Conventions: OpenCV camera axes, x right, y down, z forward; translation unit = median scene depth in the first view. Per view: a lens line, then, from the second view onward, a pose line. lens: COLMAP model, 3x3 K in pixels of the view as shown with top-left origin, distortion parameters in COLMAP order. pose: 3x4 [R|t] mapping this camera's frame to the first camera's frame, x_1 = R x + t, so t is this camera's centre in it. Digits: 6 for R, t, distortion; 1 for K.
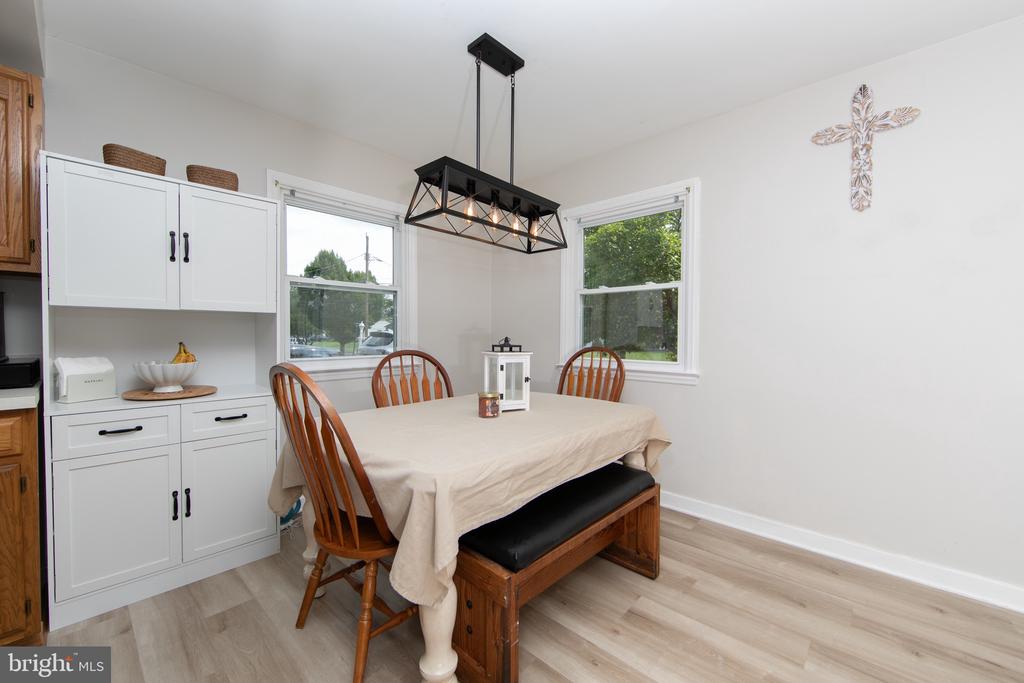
lens RADIAL K [[408.1, 0, 515.9], [0, 408.1, 343.2], [0, 0, 1]] dist [-0.003834, 0.000367]
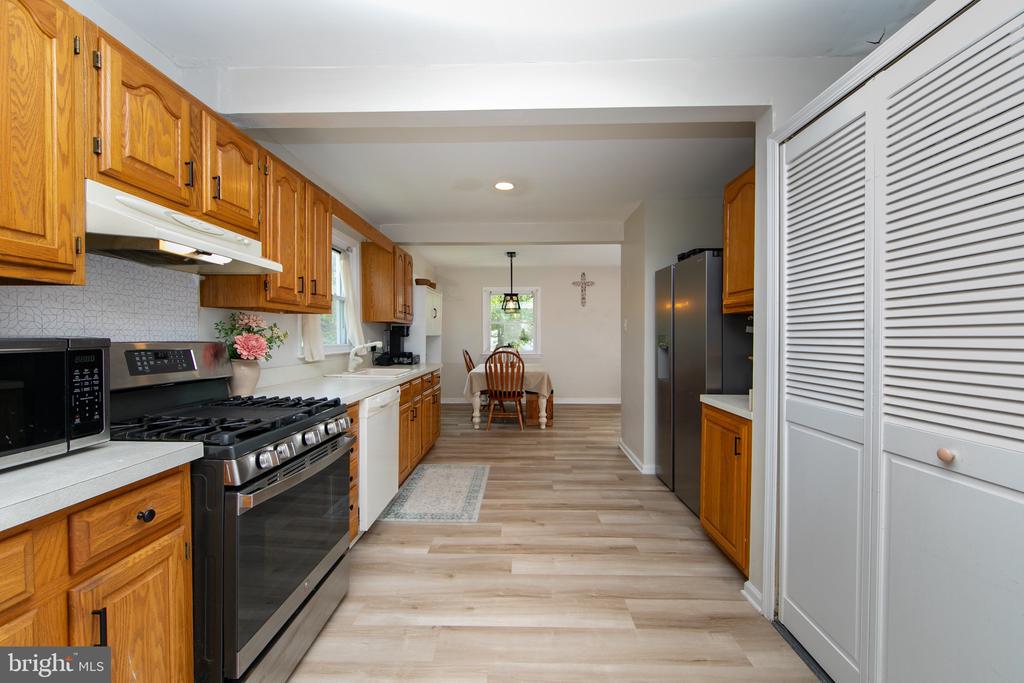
lens RADIAL K [[408.1, 0, 510.8], [0, 408.1, 339.0], [0, 0, 1]] dist [-0.003834, 0.000367]
pose [[0.749872, -0.010599, 0.661498, -2.060028], [0.018923, 0.999806, -0.005431, -0.029971], [-0.661312, 0.016590, 0.749927, -1.301608]]
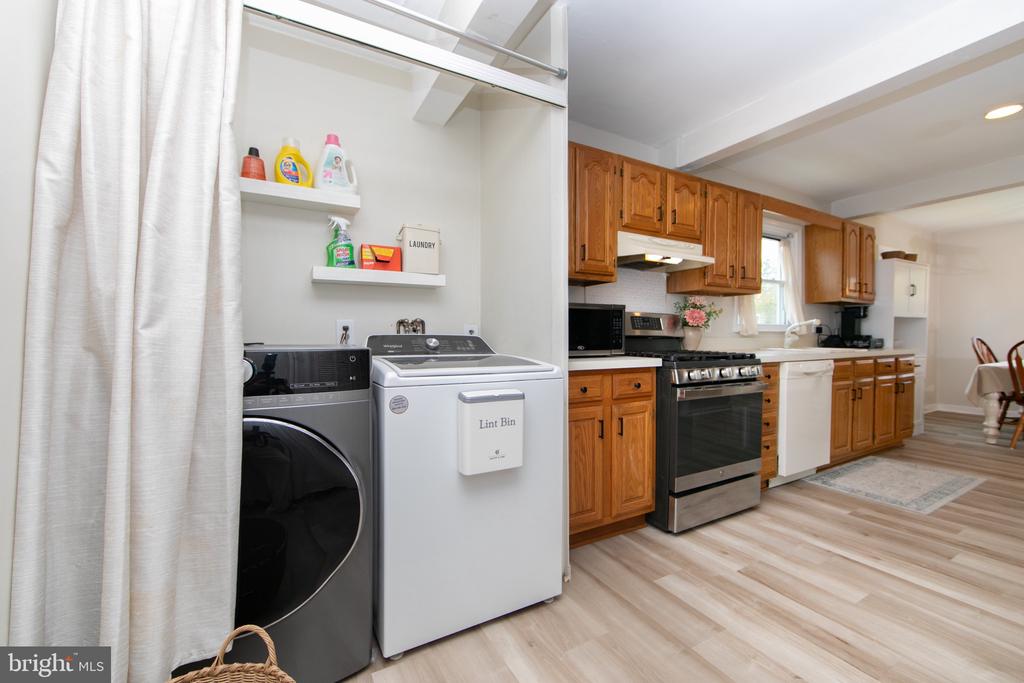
lens RADIAL K [[408.1, 0, 506.9], [0, 408.1, 345.9], [0, 0, 1]] dist [-0.003834, 0.000367]
pose [[0.947401, 0.004209, -0.320020, -2.050119], [-0.002970, 0.999986, 0.004358, 0.067748], [0.320034, -0.003178, 0.947401, -1.739422]]
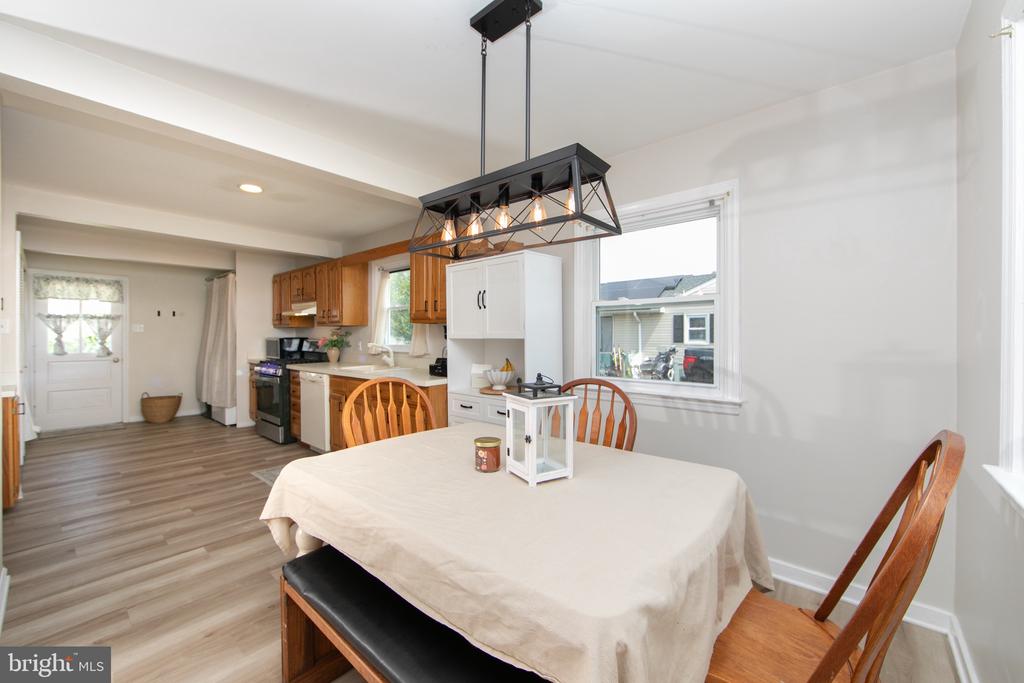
lens RADIAL K [[408.1, 0, 519.9], [0, 408.1, 338.4], [0, 0, 1]] dist [-0.003834, 0.000367]
pose [[0.046266, 0.002312, -0.998926, 0.715748], [-0.021076, 0.999777, 0.001338, -0.080127], [0.998707, 0.020992, 0.046304, 0.972086]]
